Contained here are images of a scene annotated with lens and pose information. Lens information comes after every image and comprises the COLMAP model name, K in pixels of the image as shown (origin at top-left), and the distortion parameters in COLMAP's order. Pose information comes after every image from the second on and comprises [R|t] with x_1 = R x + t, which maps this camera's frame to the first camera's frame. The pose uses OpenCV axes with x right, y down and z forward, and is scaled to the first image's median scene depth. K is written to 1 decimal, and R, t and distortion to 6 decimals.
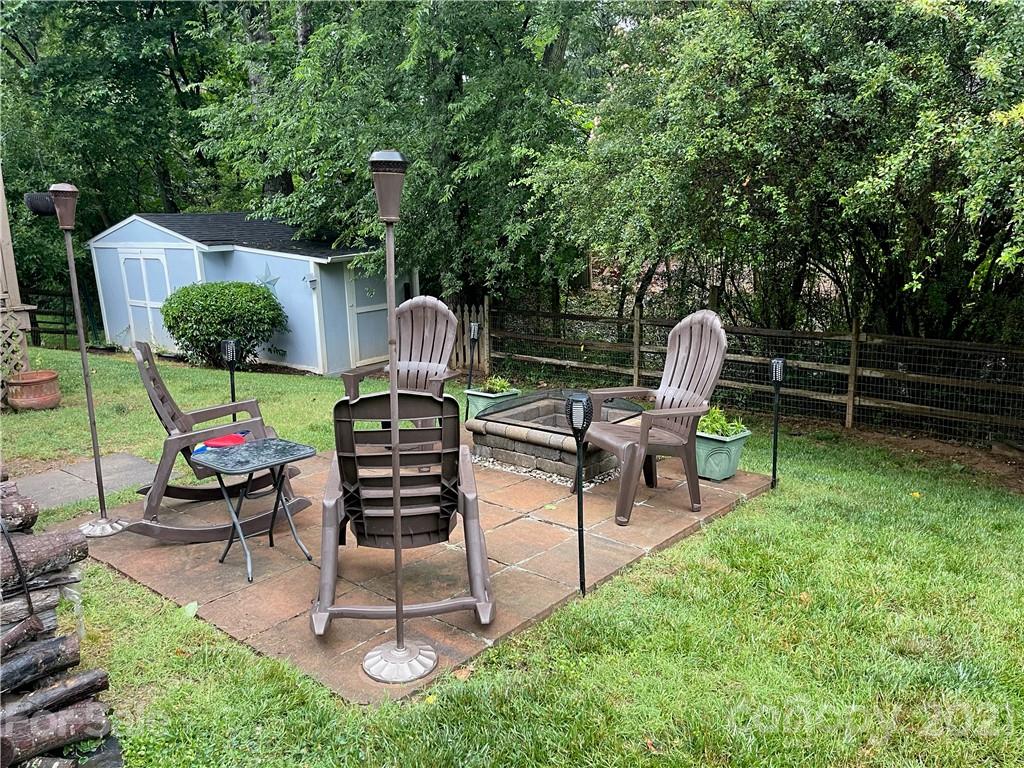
lens RADIAL K [[765.6, 0, 514.7], [0, 765.6, 385.0], [0, 0, 1]] dist [0.071724, -0.092506]
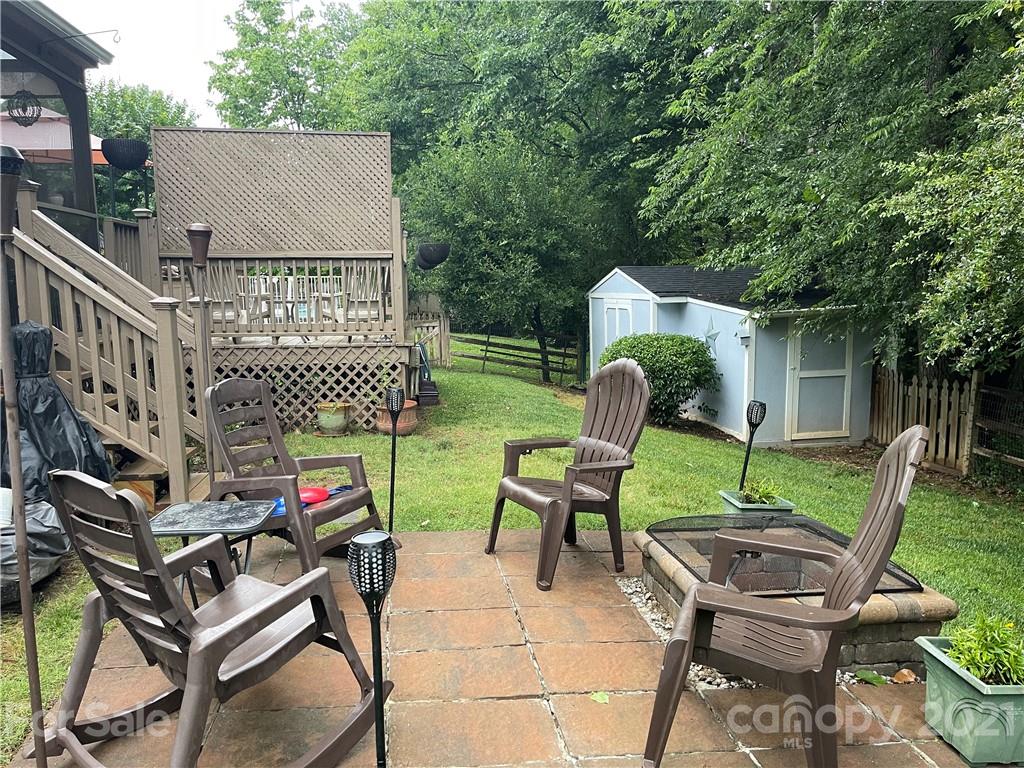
lens RADIAL K [[765.6, 0, 515.7], [0, 765.6, 384.0], [0, 0, 1]] dist [0.071724, -0.092506]
pose [[0.739351, 0.099337, -0.665952, 0.134380], [-0.146831, 0.989040, -0.015484, -0.026536], [0.657115, 0.109230, 0.745834, 0.150413]]
